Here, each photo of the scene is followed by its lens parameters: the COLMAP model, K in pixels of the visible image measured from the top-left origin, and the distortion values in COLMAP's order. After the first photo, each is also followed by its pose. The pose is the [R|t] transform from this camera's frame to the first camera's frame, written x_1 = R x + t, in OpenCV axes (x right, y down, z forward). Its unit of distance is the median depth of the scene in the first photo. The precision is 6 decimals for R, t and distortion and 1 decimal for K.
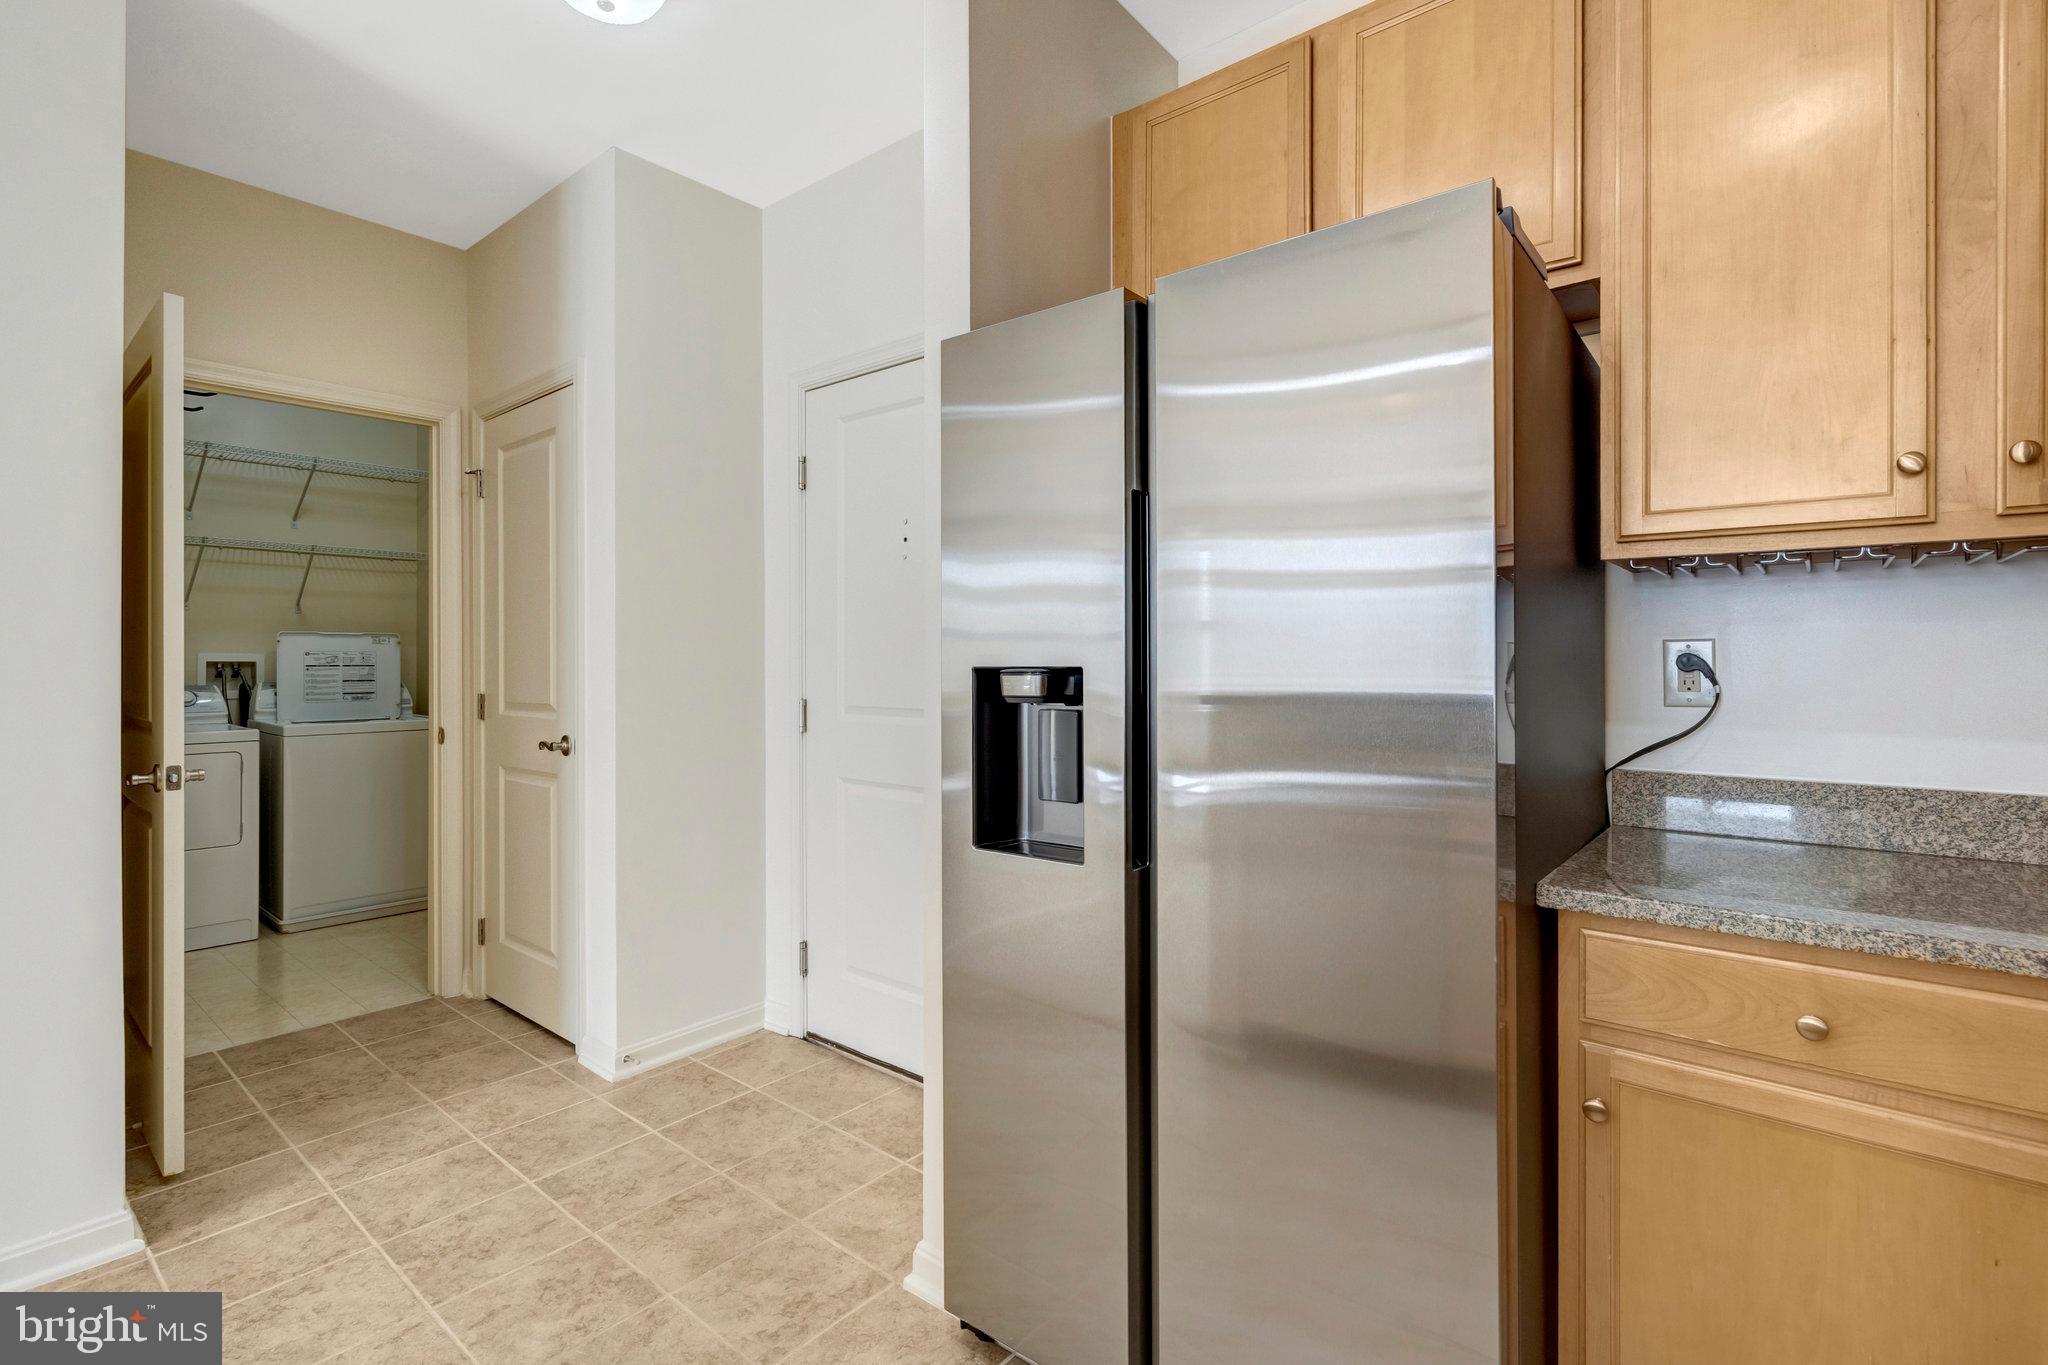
lens RADIAL K [[946.2, 0, 1033.4], [0, 946.2, 666.4], [0, 0, 1]] dist [-0.001565, 0.000230]
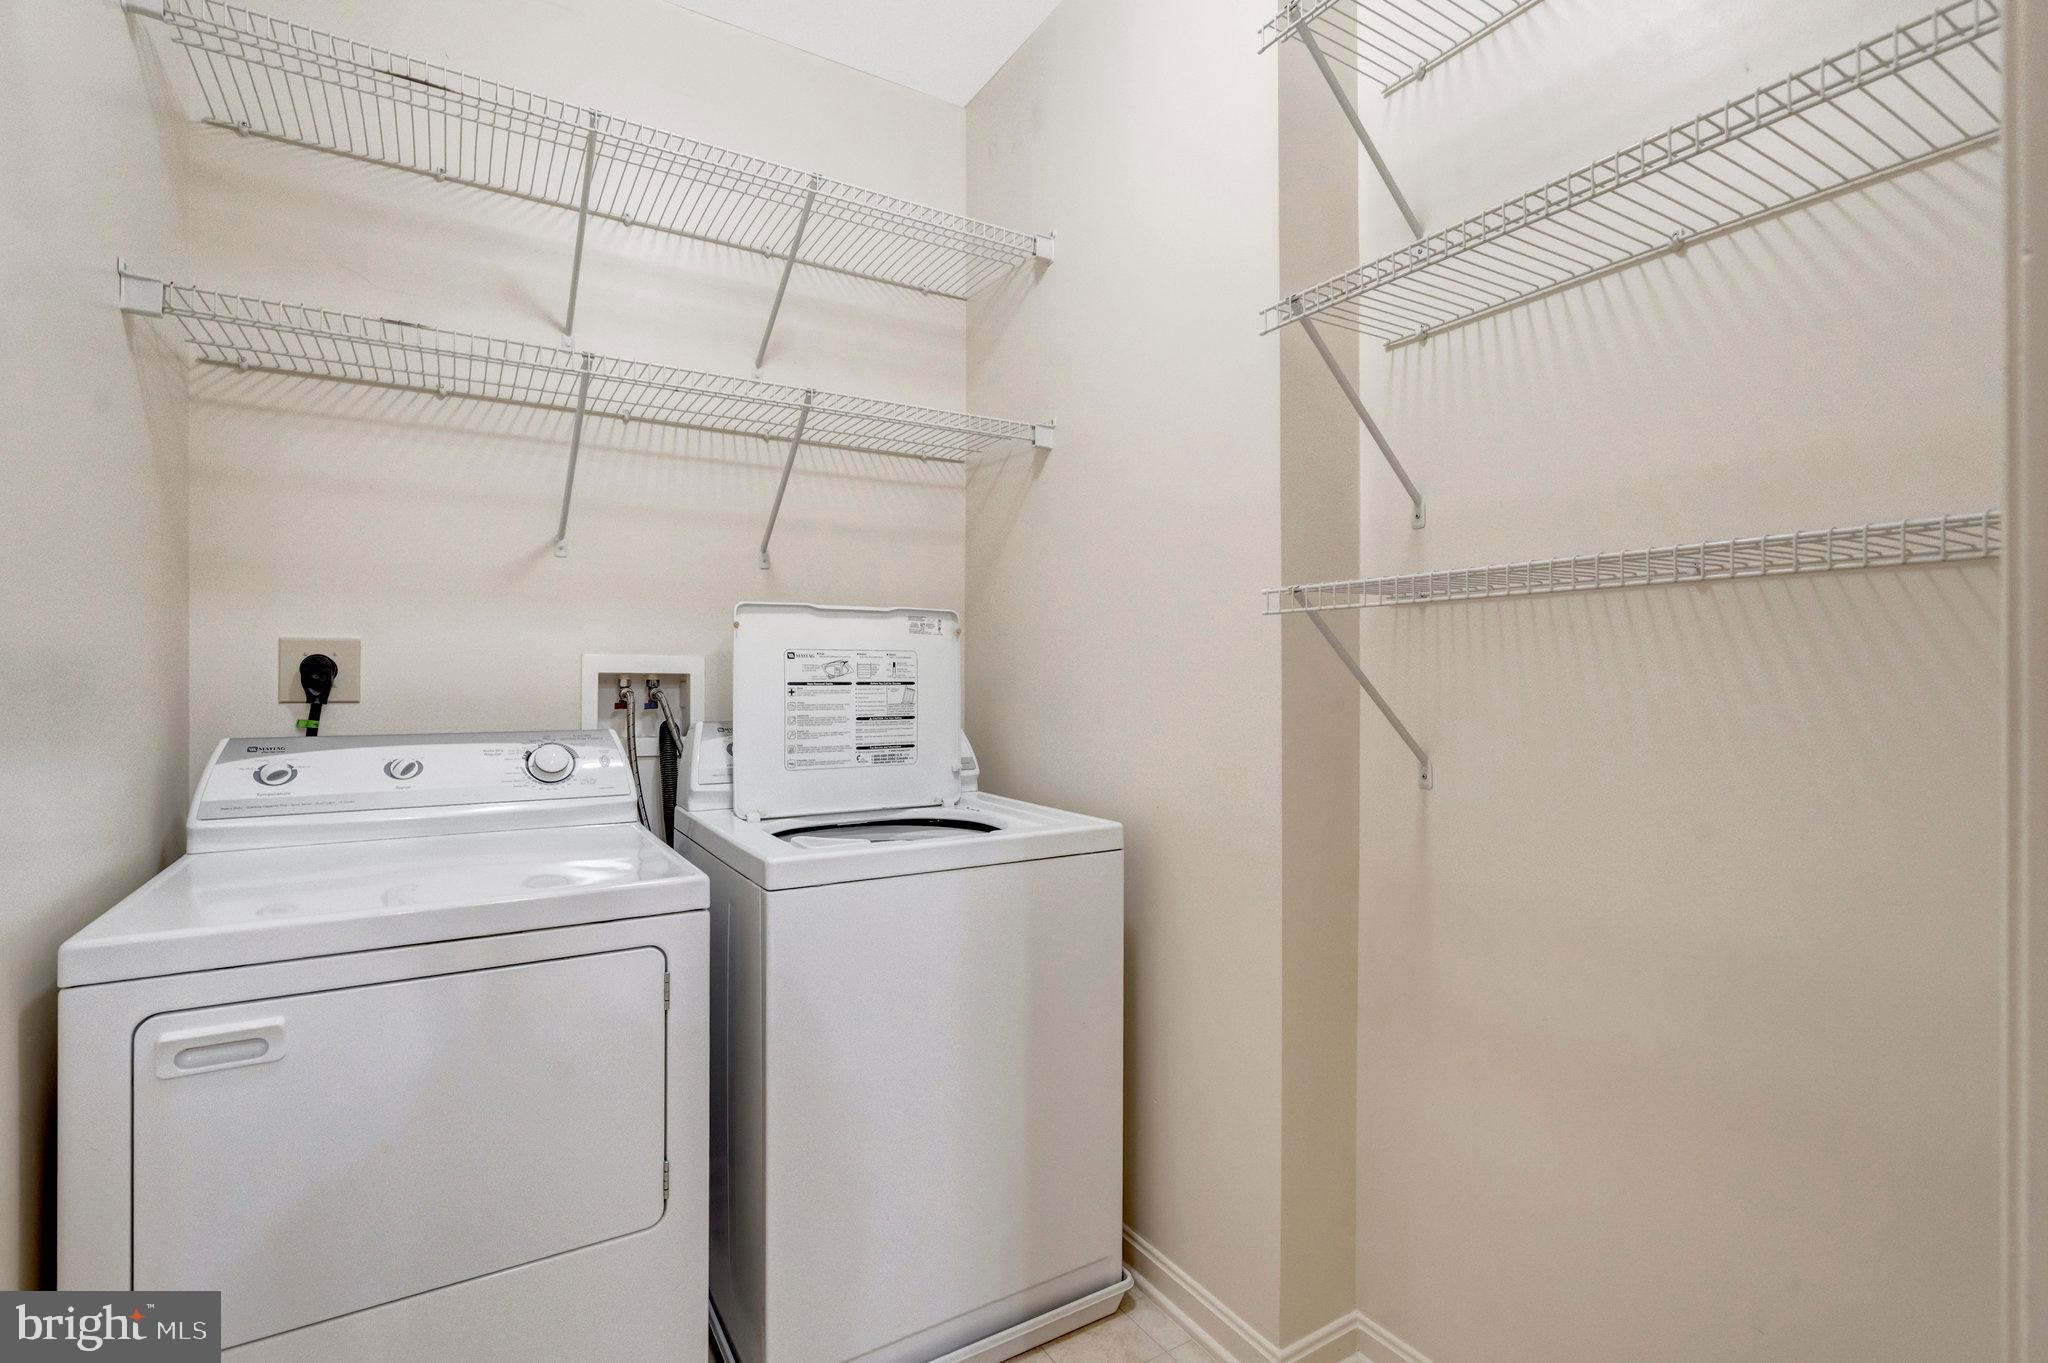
lens RADIAL K [[946.2, 0, 1018.1], [0, 946.2, 684.1], [0, 0, 1]] dist [-0.001565, 0.000230]
pose [[0.945747, 0.005623, -0.324854, -0.532649], [-0.004867, 0.999983, 0.003139, -0.001978], [0.324867, -0.001387, 0.945759, 0.630036]]
